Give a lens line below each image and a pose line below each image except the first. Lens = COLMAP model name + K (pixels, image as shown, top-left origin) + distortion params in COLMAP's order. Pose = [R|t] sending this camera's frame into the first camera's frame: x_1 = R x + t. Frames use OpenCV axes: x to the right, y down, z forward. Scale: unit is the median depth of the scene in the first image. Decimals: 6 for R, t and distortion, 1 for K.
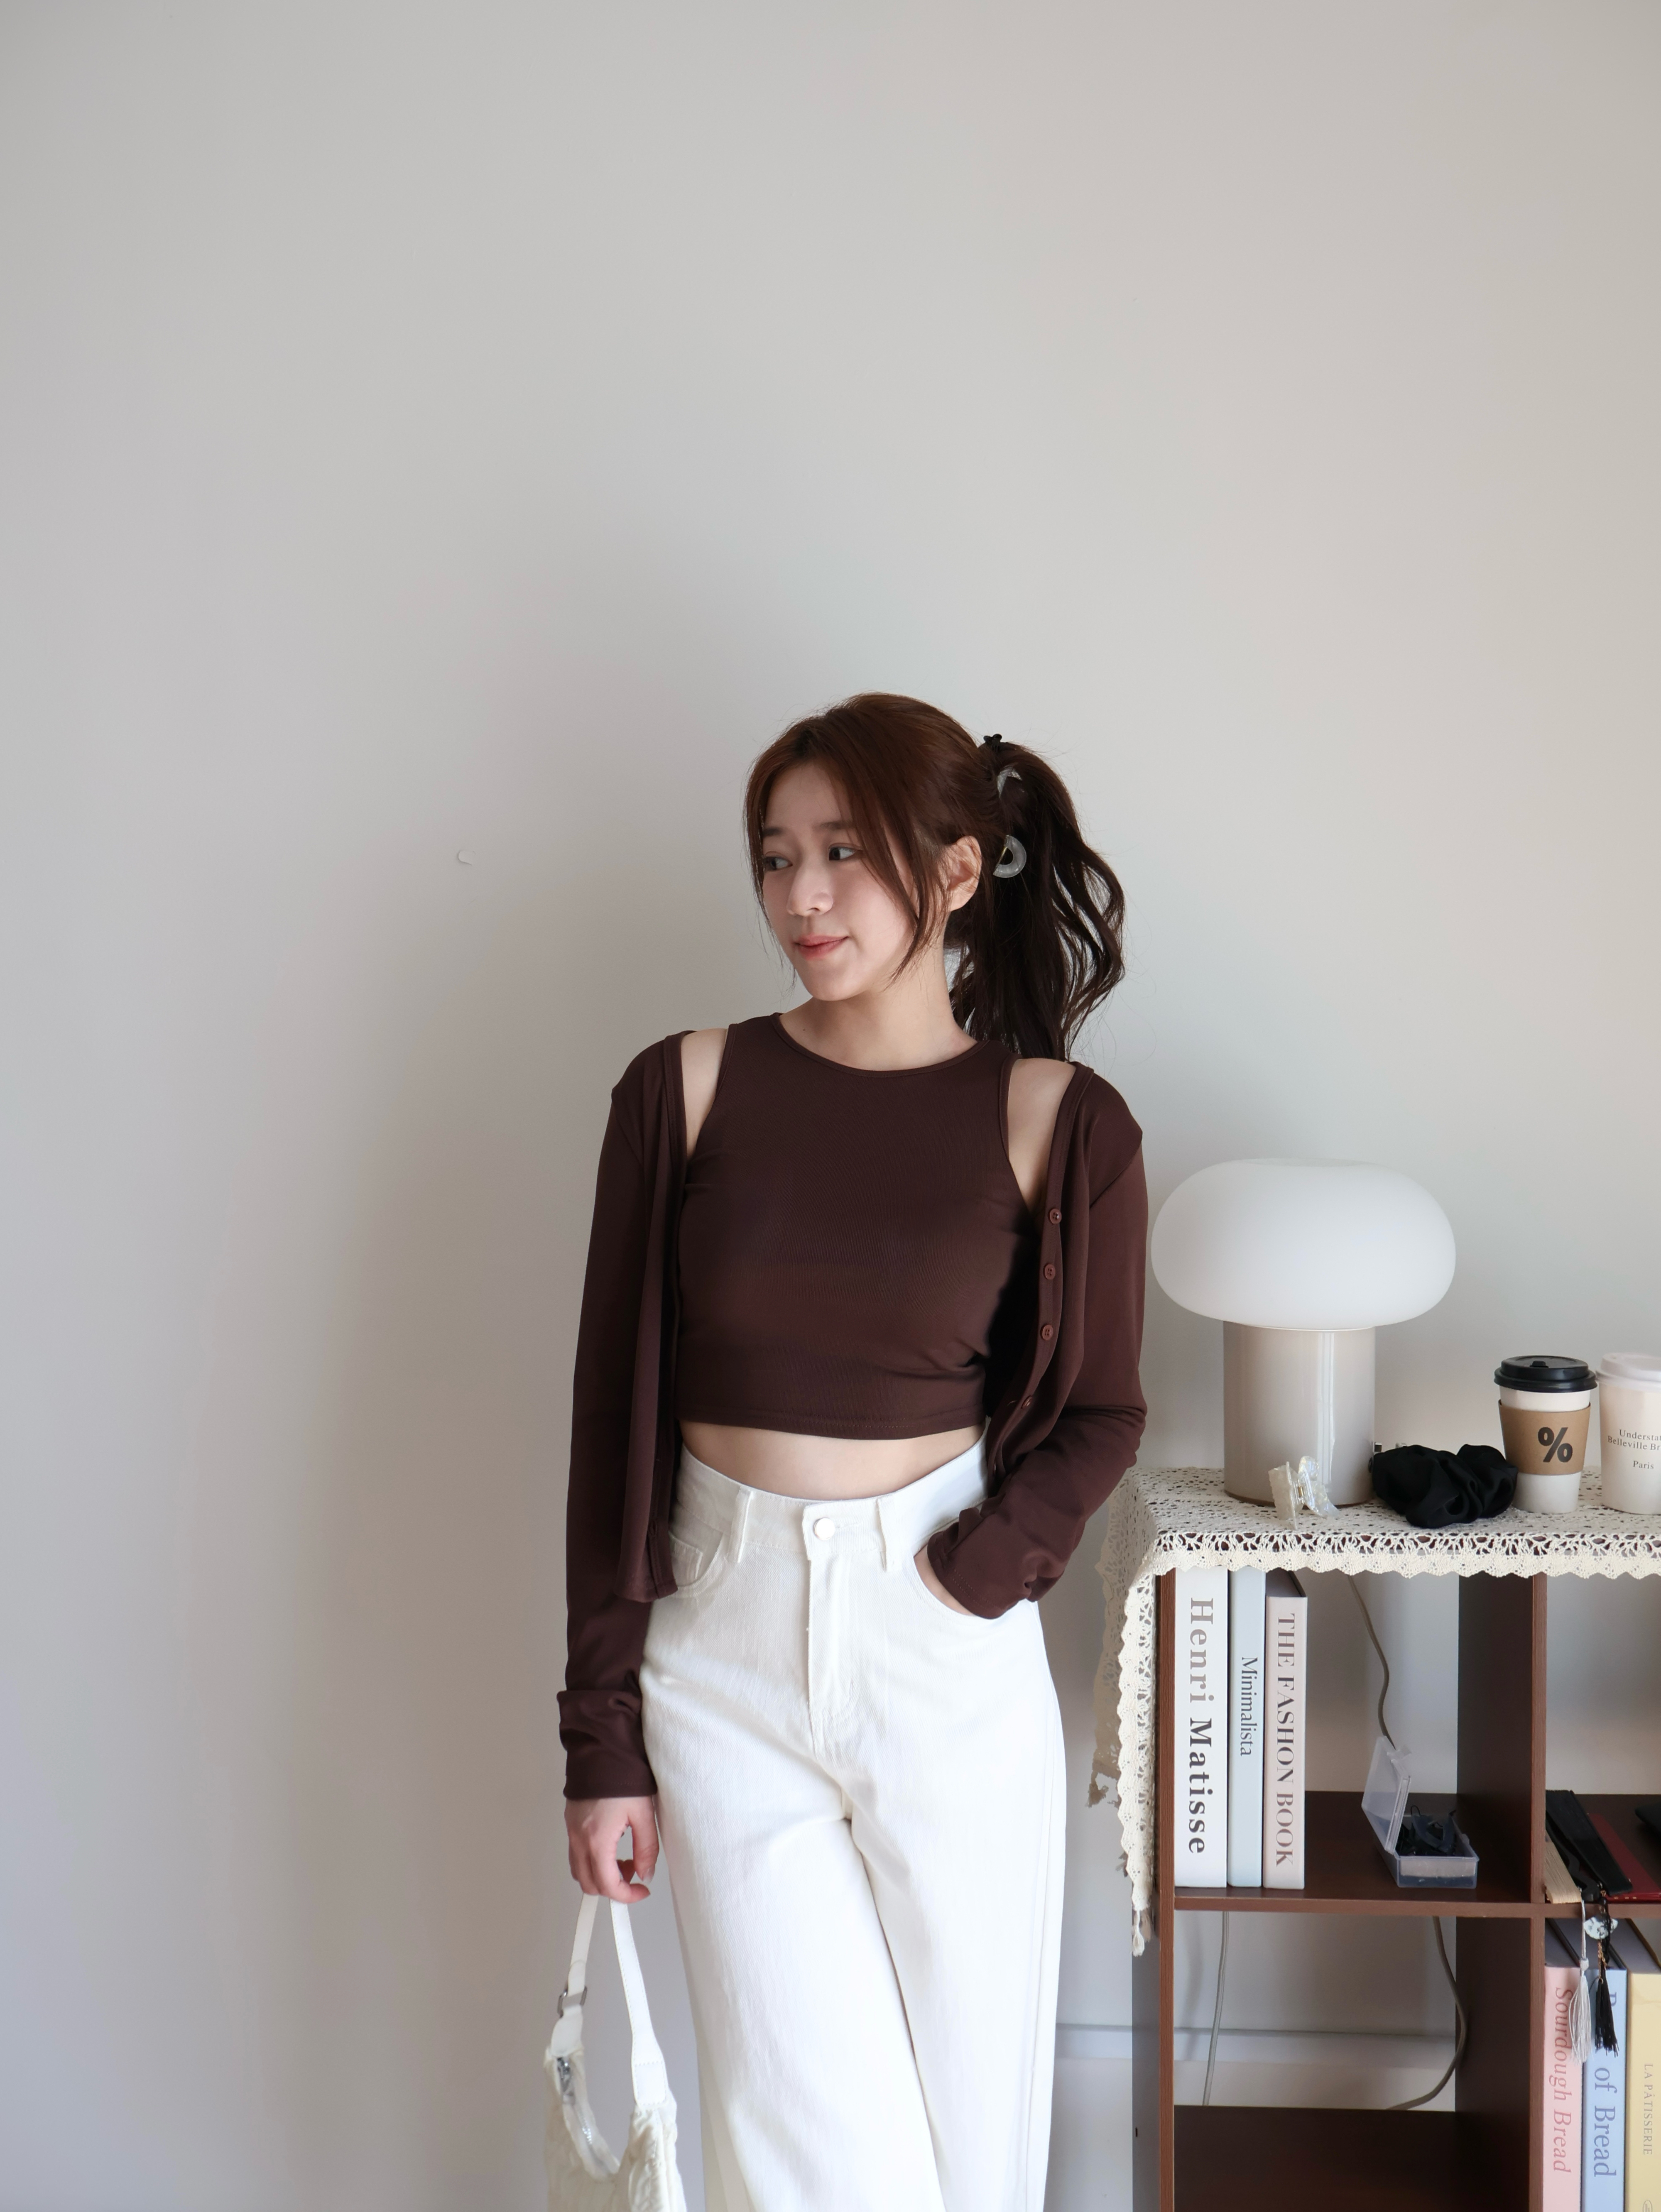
lens RADIAL K [[1824.4, 0, 807.3], [0, 1824.4, 1110.8], [0, 0, 1]] dist [0.003724, 0.004354]
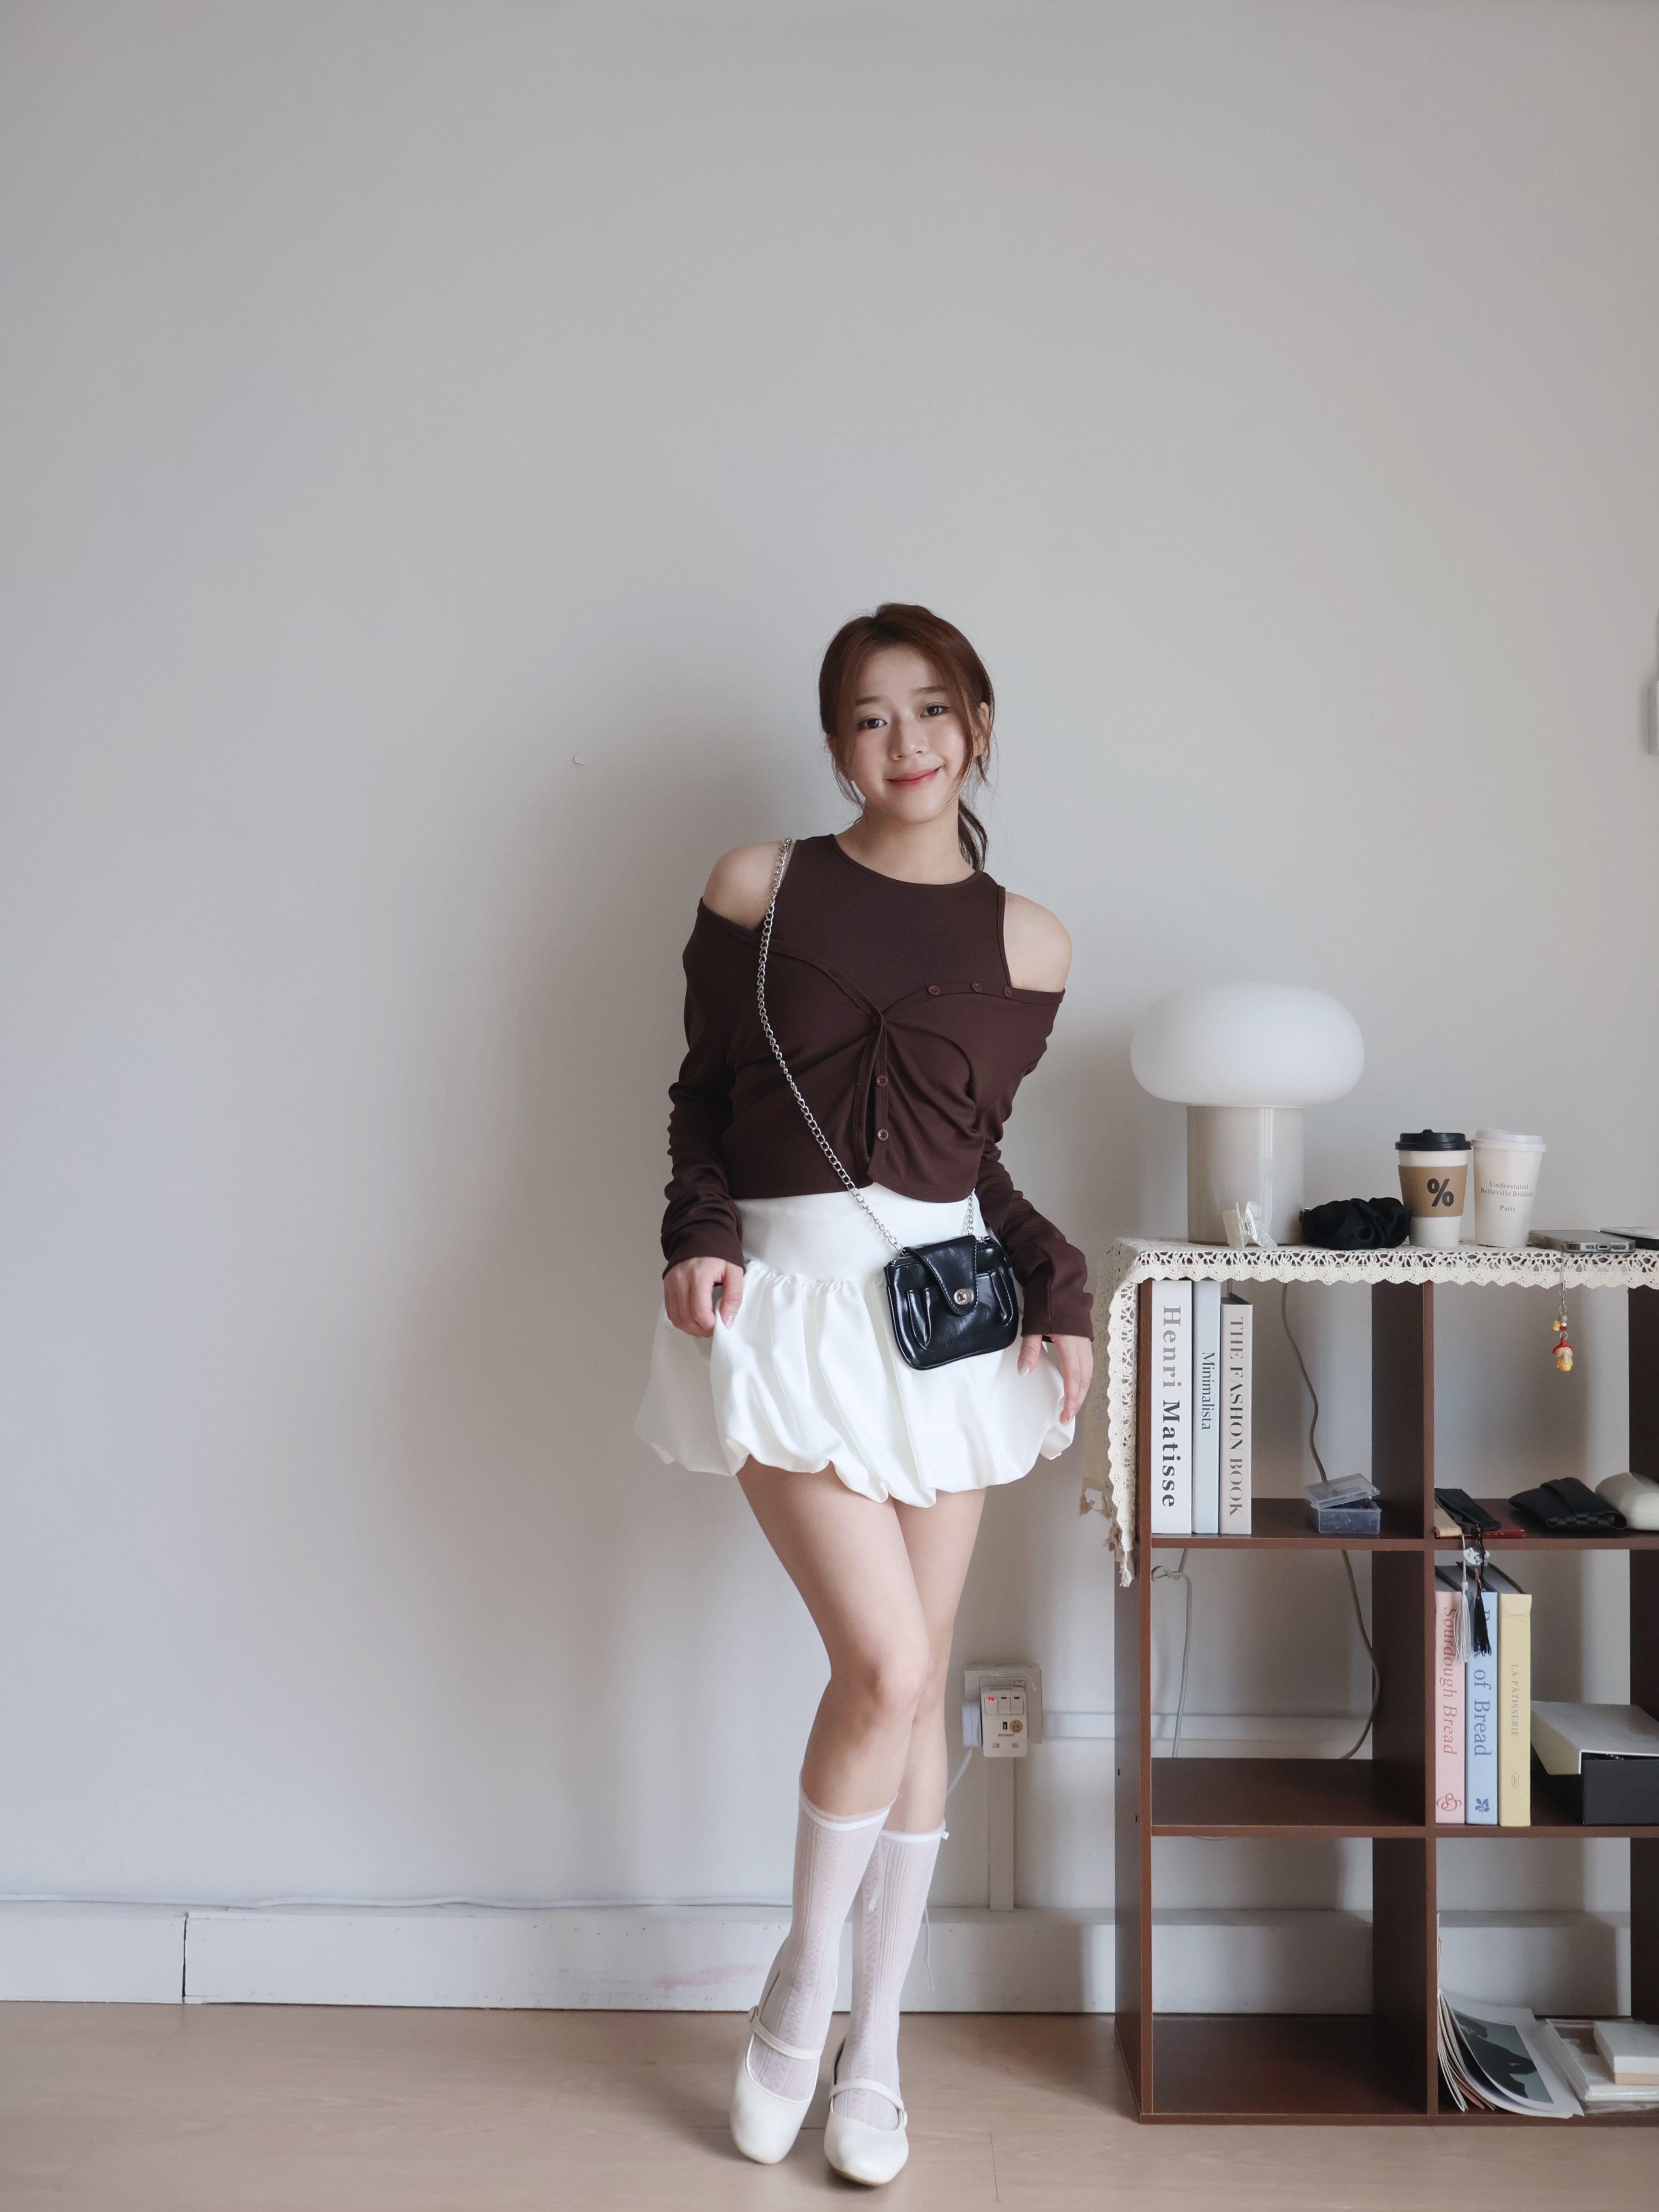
lens RADIAL K [[1816.5, 0, 831.2], [0, 1816.5, 1042.5], [0, 0, 1]] dist [0.000272, 0.006434]
pose [[0.999265, 0.011146, 0.036677, -0.074737], [-0.008875, 0.998068, -0.061490, 0.161808], [-0.037291, 0.061119, 0.997434, -0.288532]]
